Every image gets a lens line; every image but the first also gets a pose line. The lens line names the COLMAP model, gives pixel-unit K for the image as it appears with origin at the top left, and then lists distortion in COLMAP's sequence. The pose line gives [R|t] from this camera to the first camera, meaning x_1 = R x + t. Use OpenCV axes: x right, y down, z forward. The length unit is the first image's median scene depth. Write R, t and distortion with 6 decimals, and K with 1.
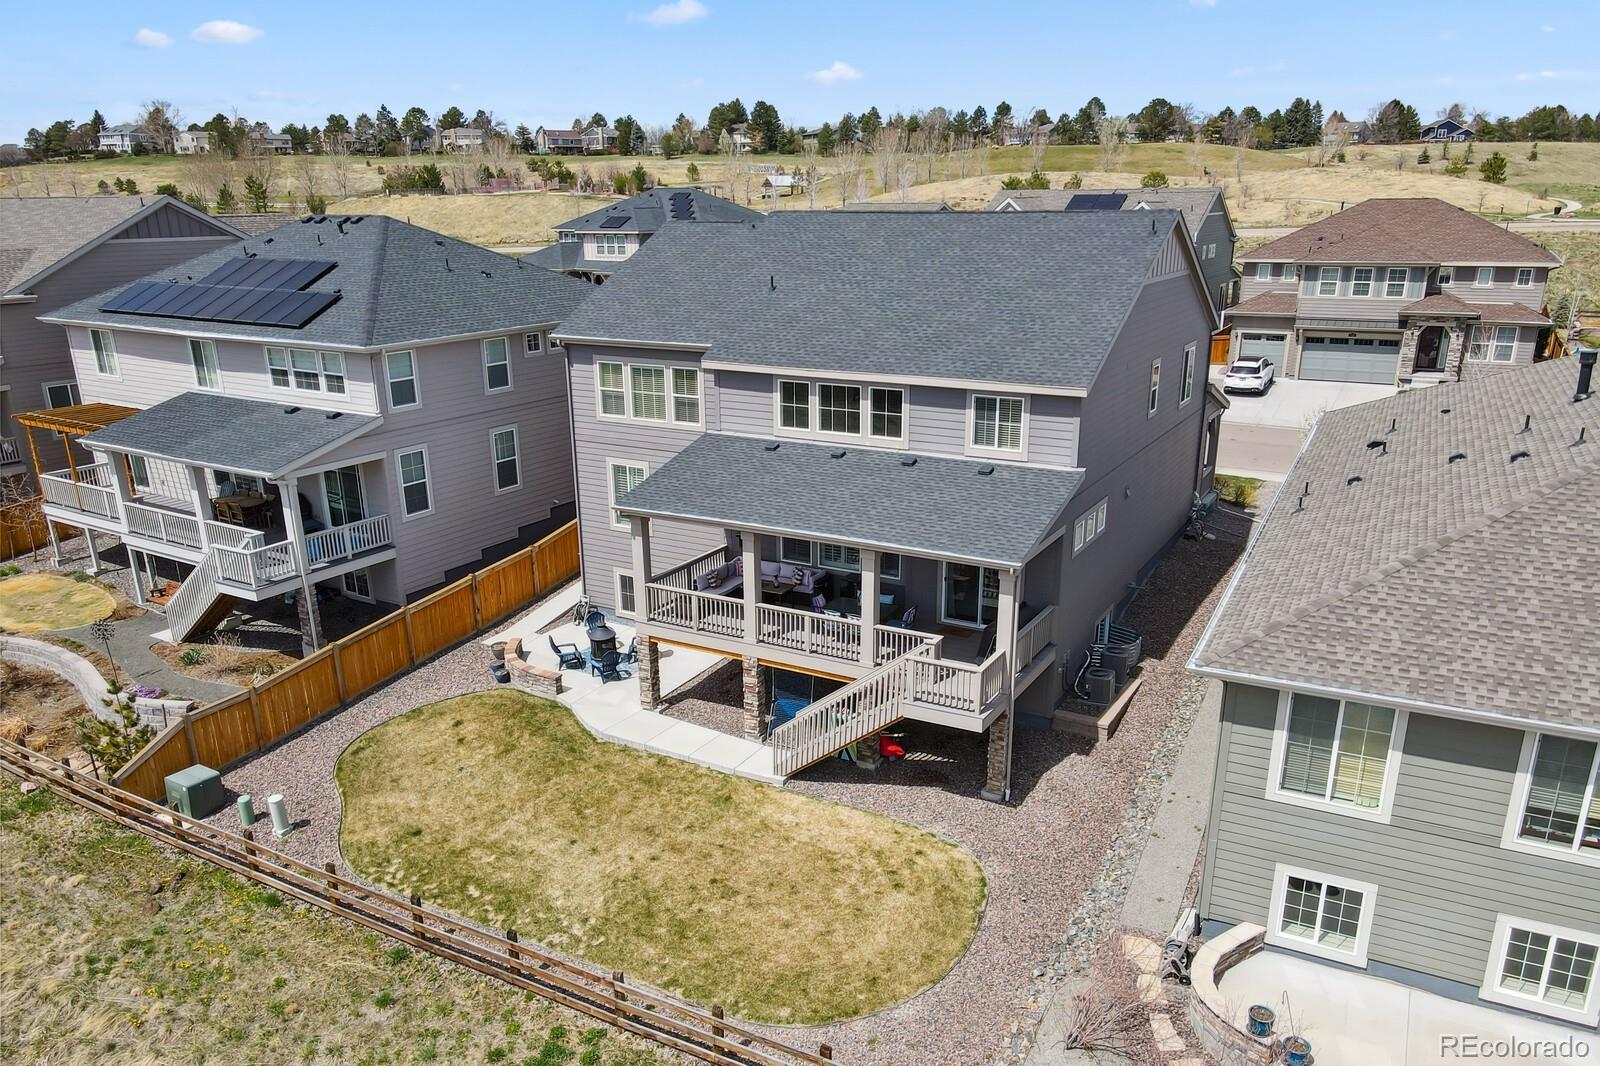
lens RADIAL K [[1143.8, 0, 860.2], [0, 1143.8, 573.2], [0, 0, 1]] dist [0.051773, 0.001543]
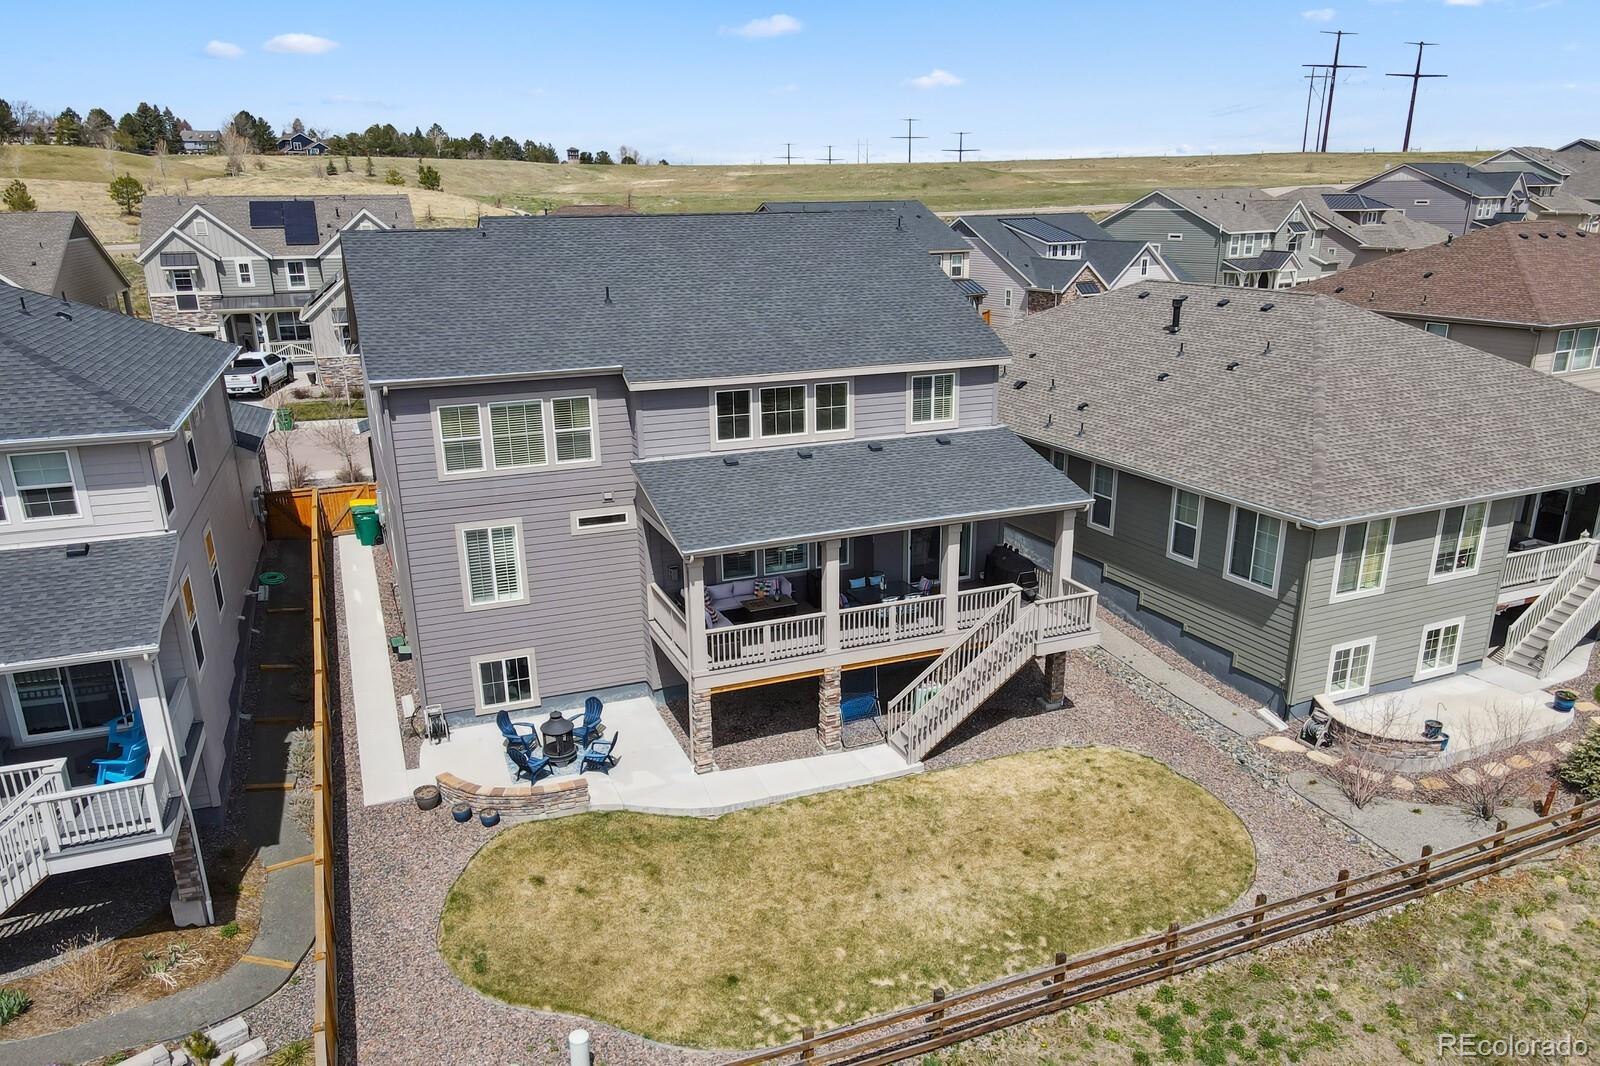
lens RADIAL K [[1164.9, 0, 802.5], [0, 1164.9, 579.6], [0, 0, 1]] dist [0.024381, -0.002915]
pose [[0.646165, -0.242018, 0.723808, -0.770031], [0.247764, 0.963542, 0.100991, -0.100123], [-0.721862, 0.114077, 0.682570, 0.314792]]
